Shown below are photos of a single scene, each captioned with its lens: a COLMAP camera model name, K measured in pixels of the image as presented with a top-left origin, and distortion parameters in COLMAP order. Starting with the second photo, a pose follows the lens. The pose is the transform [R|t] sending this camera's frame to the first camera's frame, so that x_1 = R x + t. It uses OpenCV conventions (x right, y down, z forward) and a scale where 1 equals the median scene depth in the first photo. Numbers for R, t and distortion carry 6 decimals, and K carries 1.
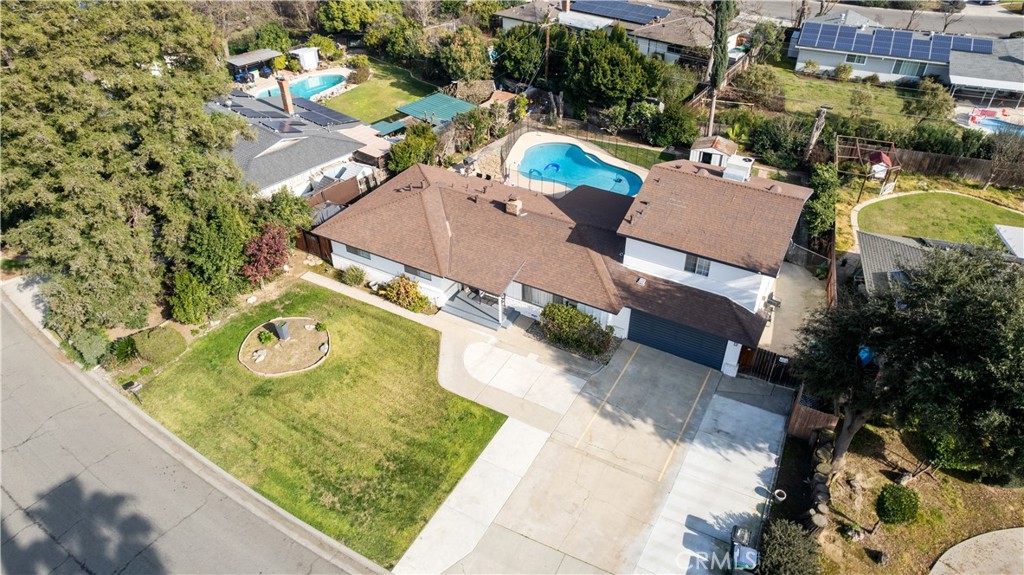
lens RADIAL K [[653.8, 0, 512.2], [0, 653.8, 286.4], [0, 0, 1]] dist [-0.072158, 0.059116]
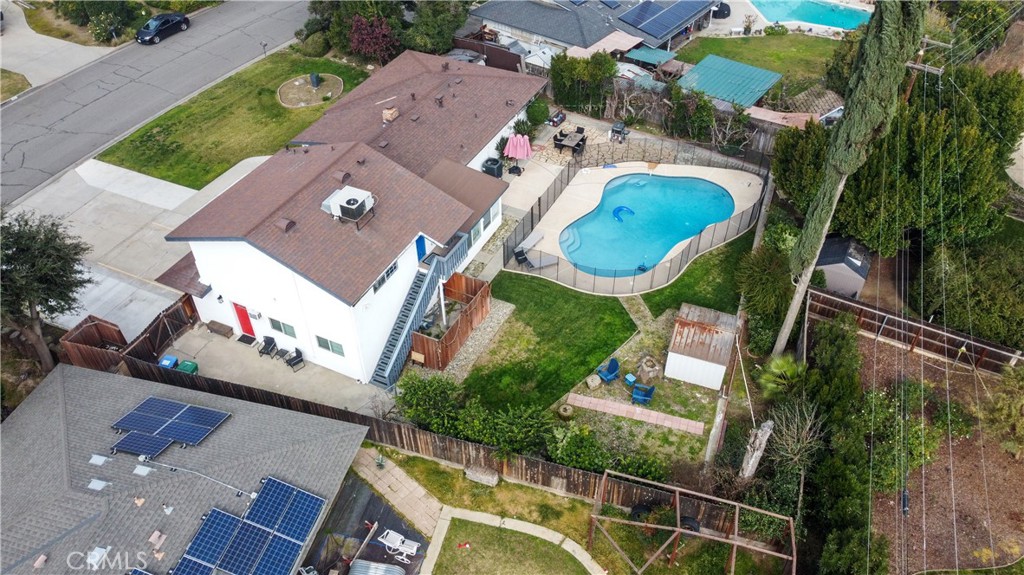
lens RADIAL K [[773.3, 0, 521.0], [0, 773.3, 285.9], [0, 0, 1]] dist [0.012100, -0.024743]
pose [[0.067856, 0.664105, -0.744554, 1.155013], [-0.576333, 0.635256, 0.514091, -0.737596], [0.814393, 0.394227, 0.425851, 0.844981]]
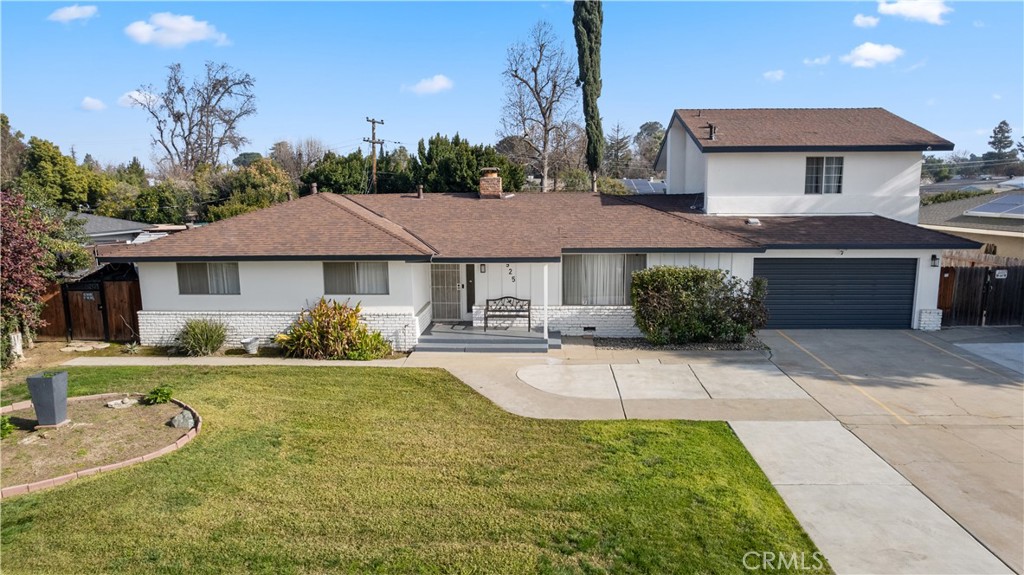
lens RADIAL K [[653.8, 0, 513.7], [0, 653.8, 291.7], [0, 0, 1]] dist [-0.072158, 0.059116]
pose [[0.894293, -0.074378, 0.441257, -0.278648], [0.265495, 0.881970, -0.389412, 0.226776], [-0.360212, 0.465400, 0.808486, 0.597816]]
